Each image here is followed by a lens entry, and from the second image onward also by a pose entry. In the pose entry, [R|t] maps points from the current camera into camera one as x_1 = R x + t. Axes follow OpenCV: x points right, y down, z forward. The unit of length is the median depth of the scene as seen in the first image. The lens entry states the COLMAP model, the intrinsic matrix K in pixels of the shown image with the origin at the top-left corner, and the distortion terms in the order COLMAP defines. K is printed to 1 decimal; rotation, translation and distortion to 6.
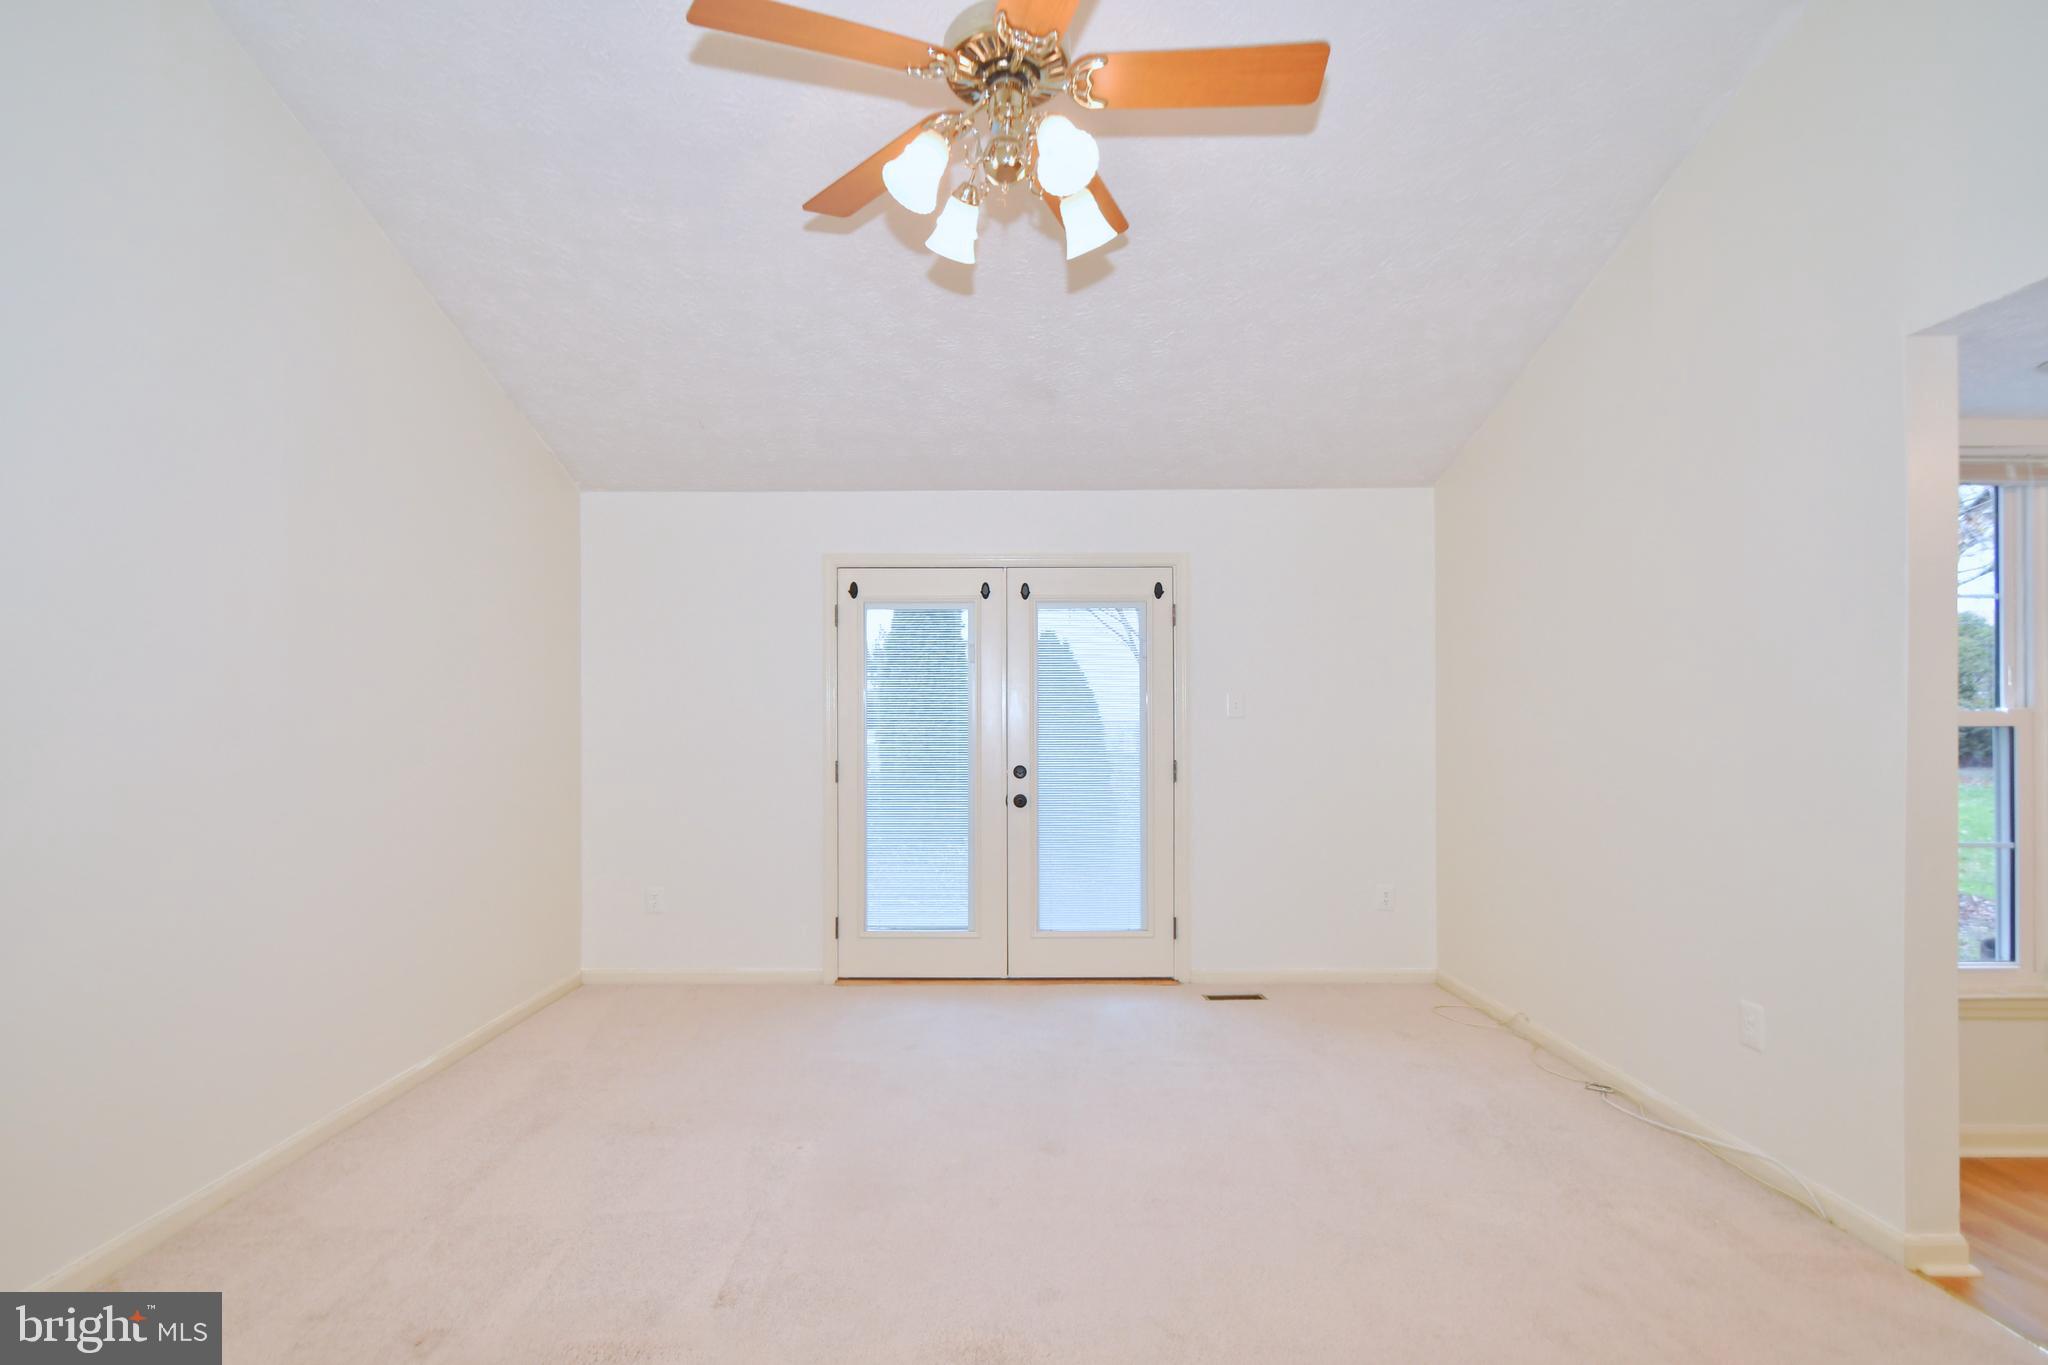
lens RADIAL K [[961.8, 0, 1021.1], [0, 961.8, 716.3], [0, 0, 1]] dist [0.000214, -0.000793]
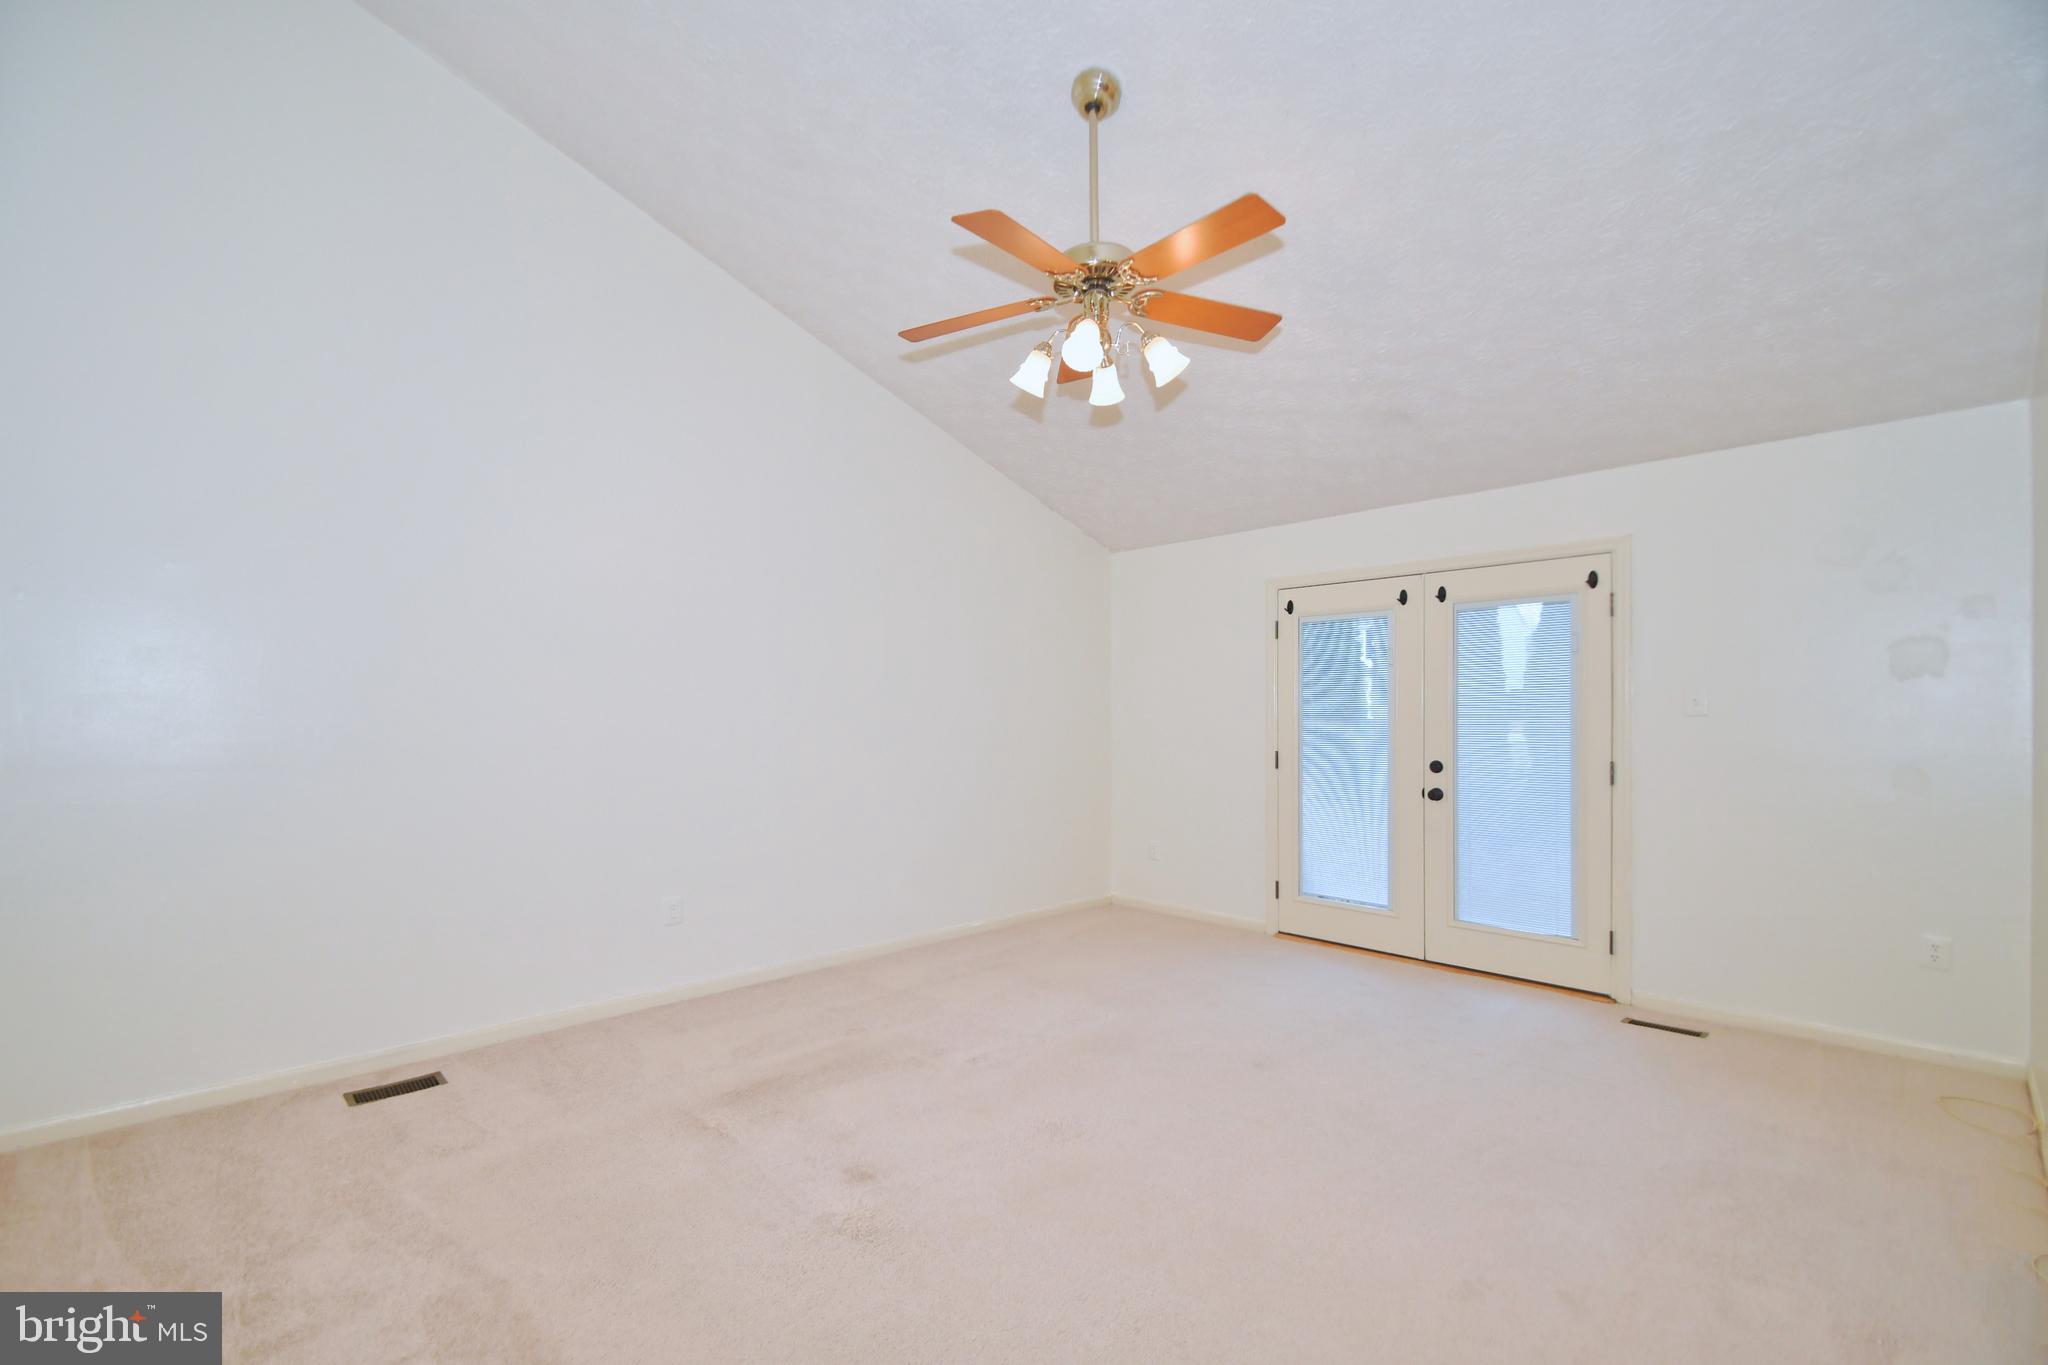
lens RADIAL K [[896.9, 0, 998.9], [0, 896.9, 719.1], [0, 0, 1]] dist [0.025318, -0.021093]
pose [[0.691044, 0.005174, -0.722794, 0.380412], [0.001891, 0.999958, 0.008966, -0.004081], [0.722810, -0.007562, 0.691005, -0.026627]]
